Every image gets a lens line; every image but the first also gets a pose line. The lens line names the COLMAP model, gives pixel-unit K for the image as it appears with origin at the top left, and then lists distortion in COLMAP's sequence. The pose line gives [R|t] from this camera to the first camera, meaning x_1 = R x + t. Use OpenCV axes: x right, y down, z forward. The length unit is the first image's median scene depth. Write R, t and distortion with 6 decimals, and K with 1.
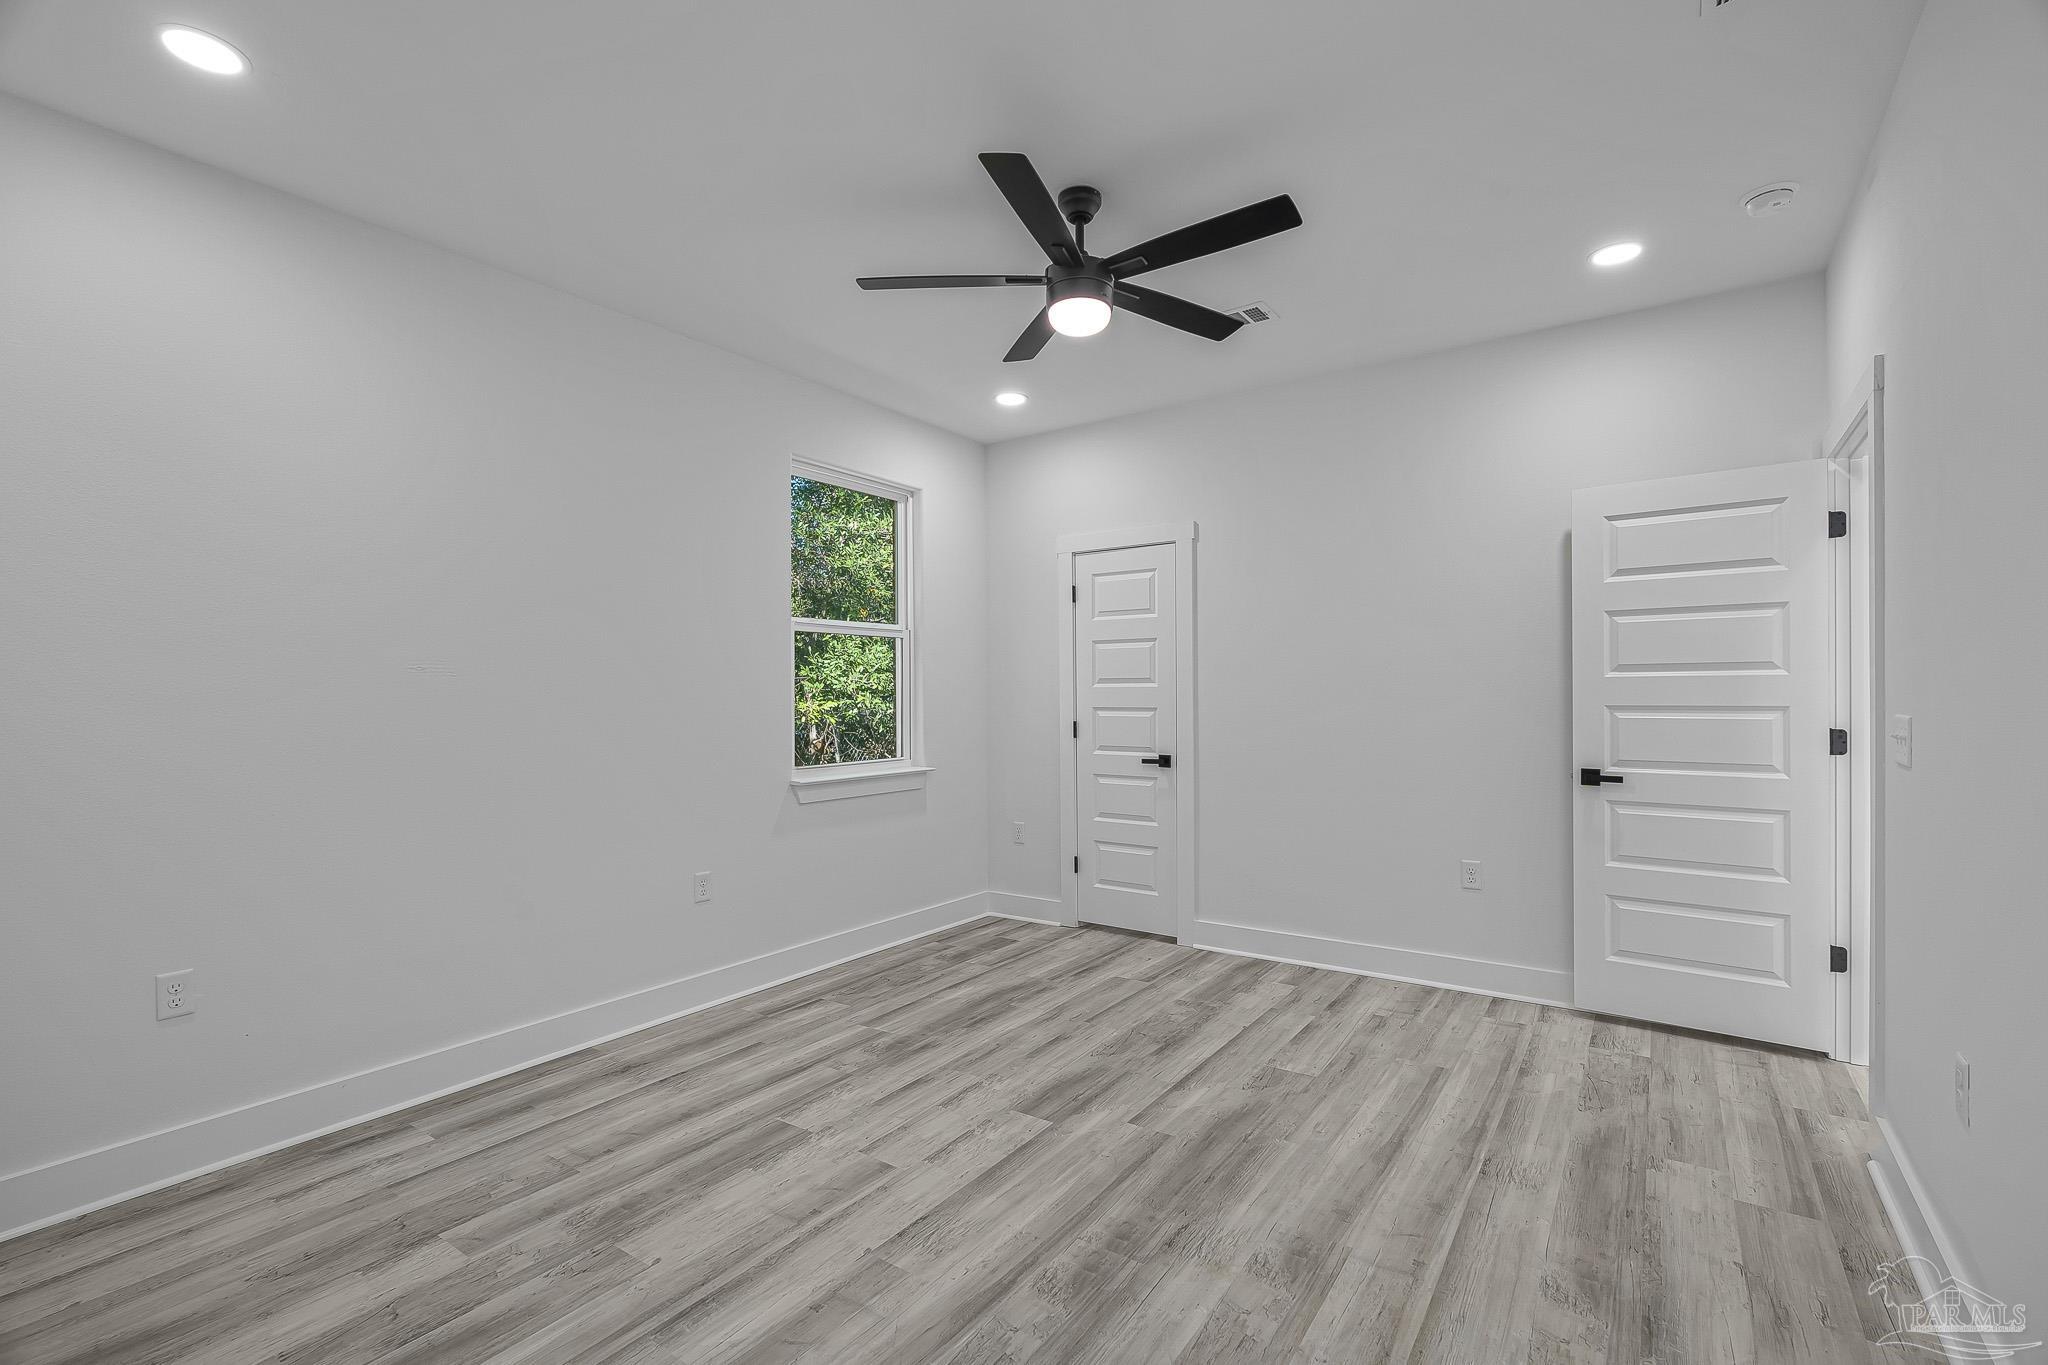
lens RADIAL K [[910.7, 0, 1025.0], [0, 910.7, 690.1], [0, 0, 1]] dist [-0.004490, 0.001582]
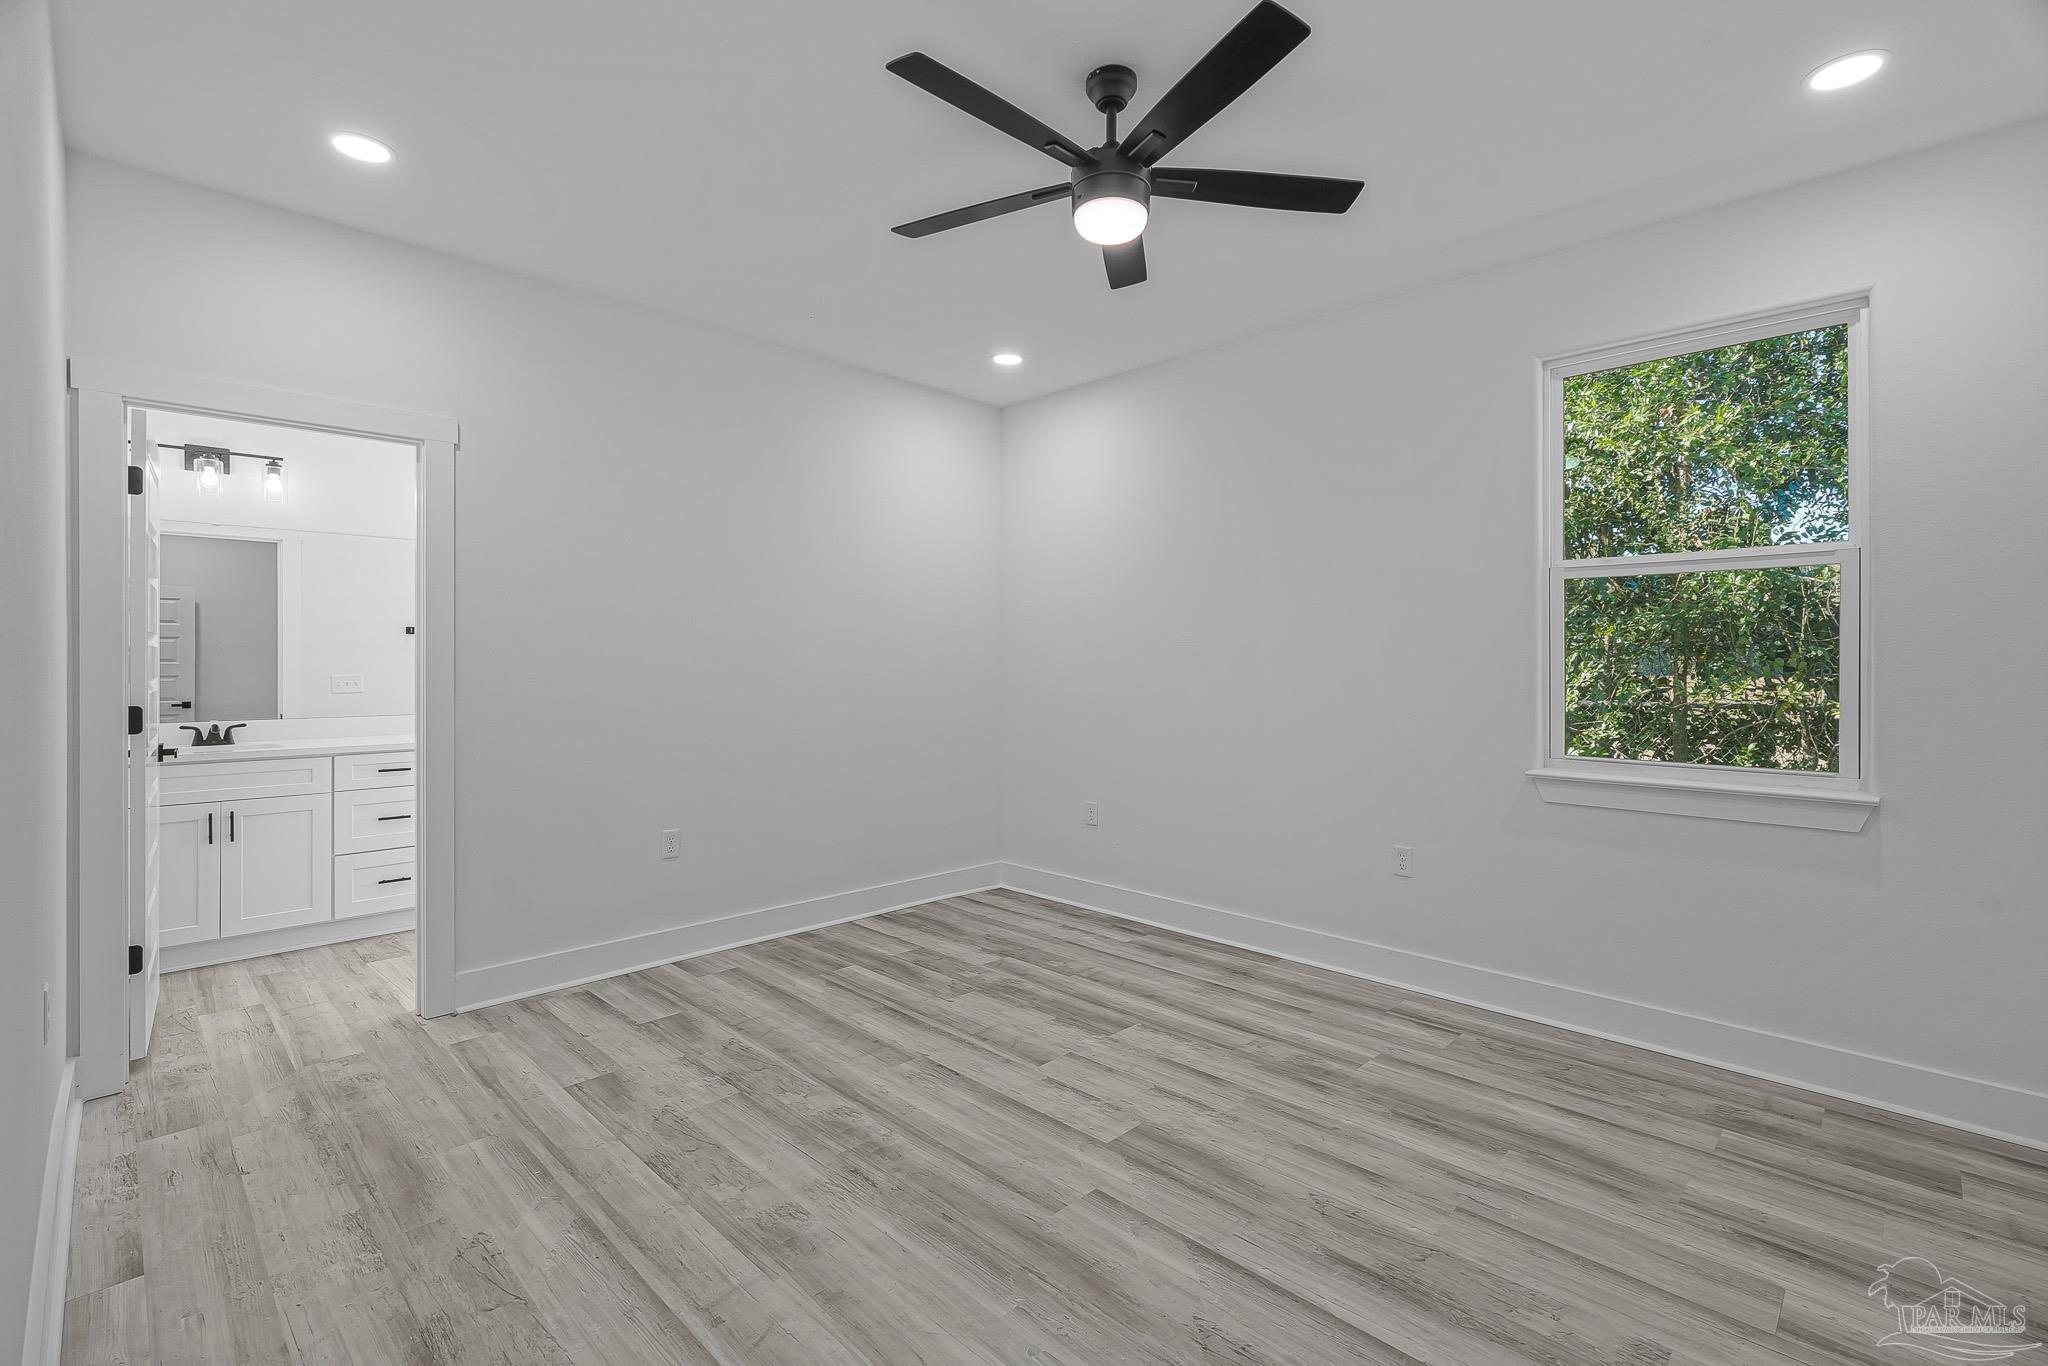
lens RADIAL K [[910.7, 0, 1026.1], [0, 910.7, 669.0], [0, 0, 1]] dist [-0.004490, 0.001582]
pose [[-0.164815, 0.012006, -0.986251, 0.926213], [0.004404, 0.999925, 0.011437, -0.000026], [0.986315, -0.002458, -0.164855, 1.079170]]
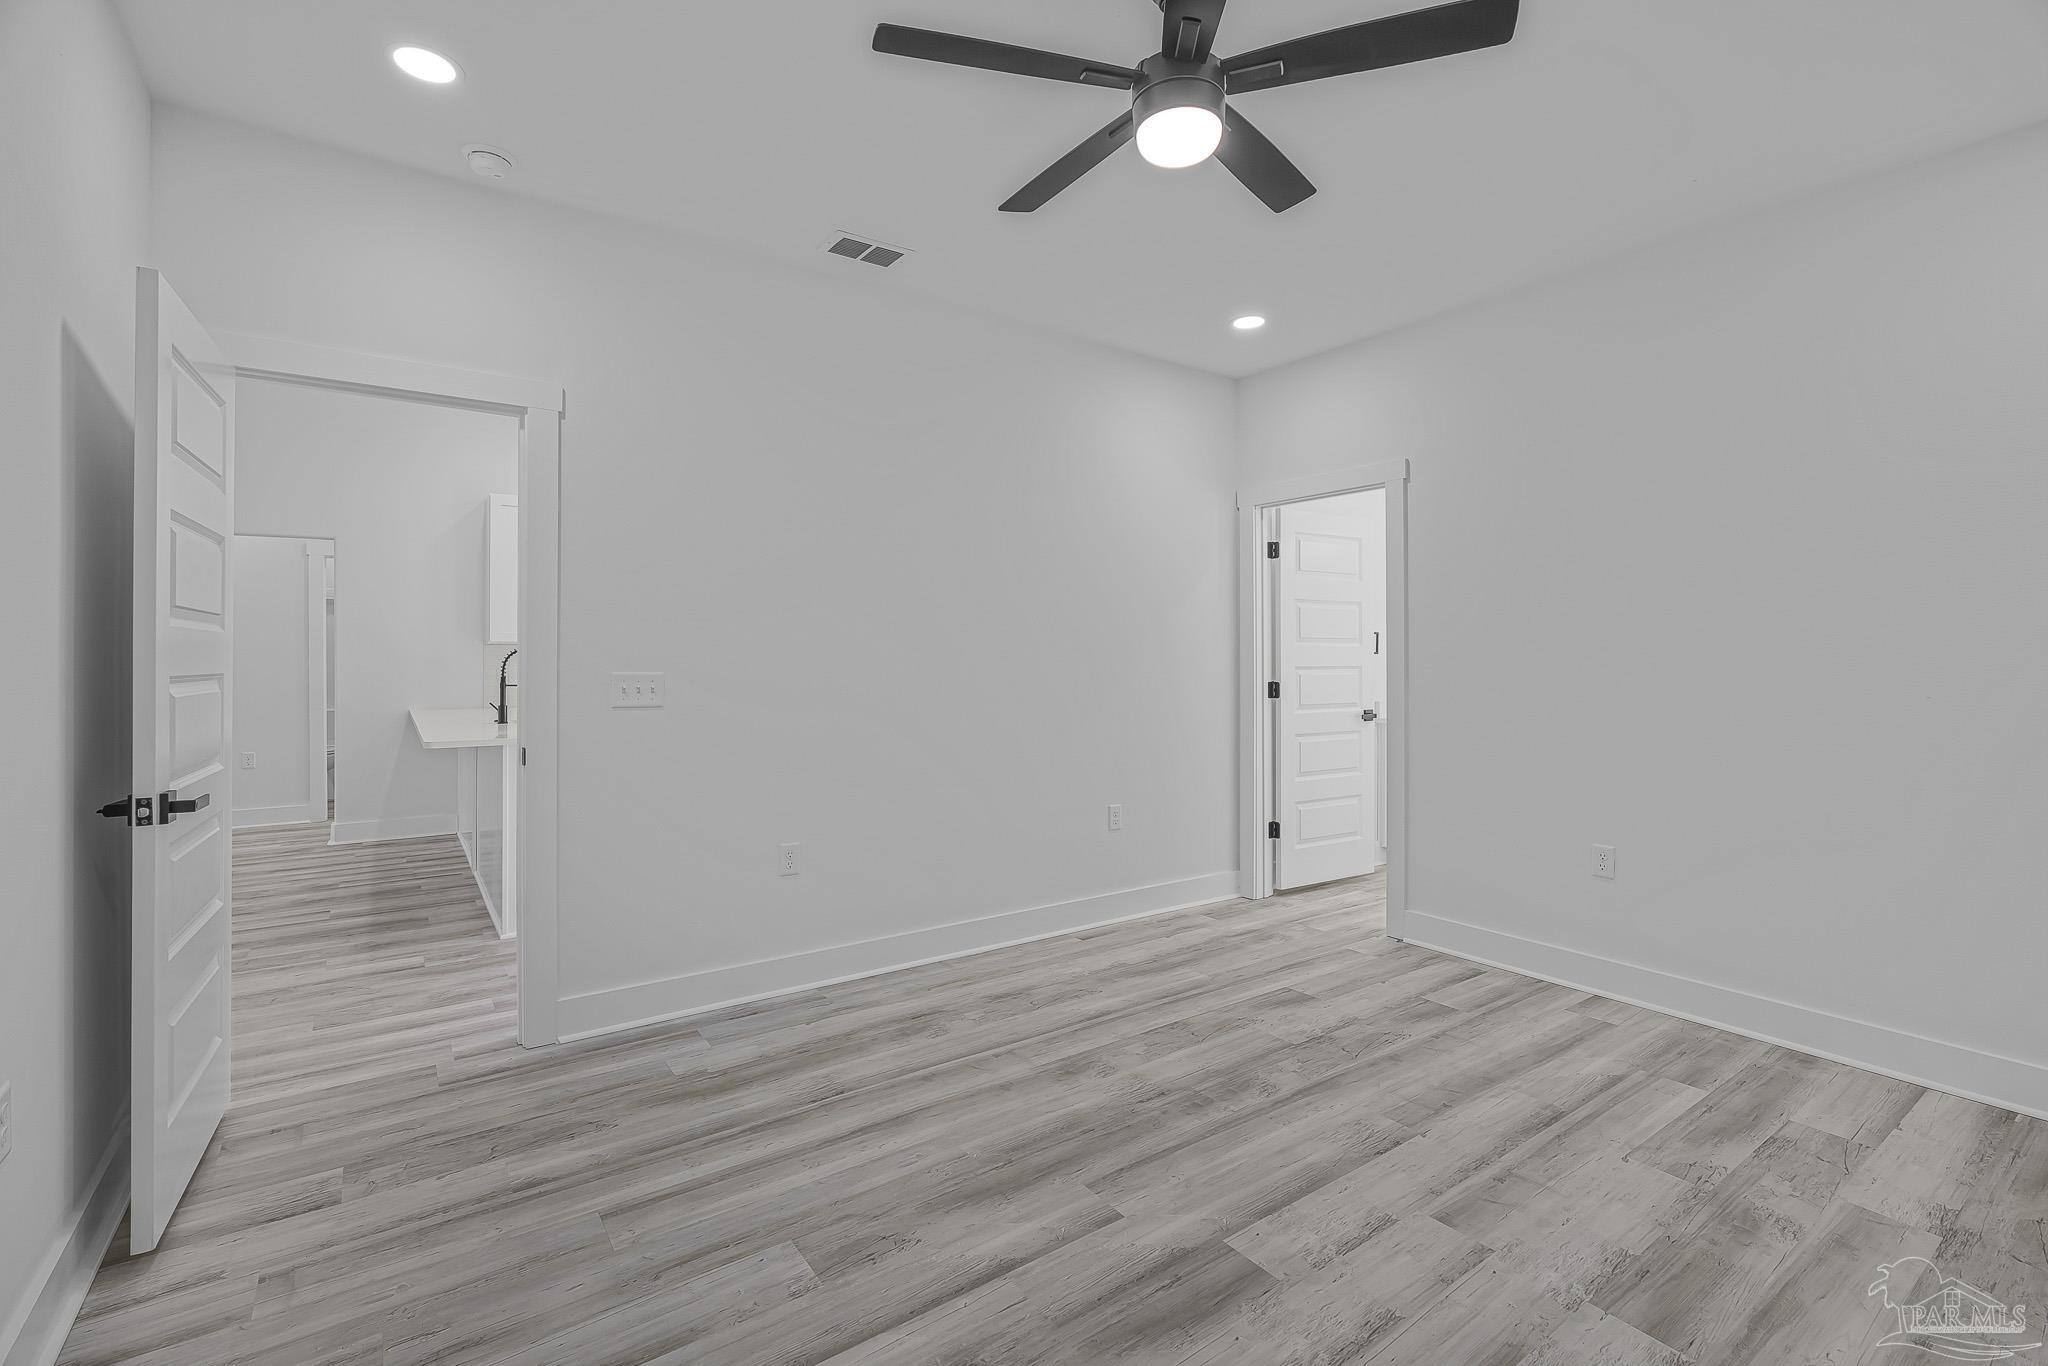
lens RADIAL K [[910.7, 0, 1024.4], [0, 910.7, 680.3], [0, 0, 1]] dist [-0.004490, 0.001582]
pose [[-0.942847, -0.002189, 0.333218, -0.061128], [0.003323, 0.999867, 0.015971, 0.015357], [-0.333209, 0.016165, -0.942715, 1.745740]]
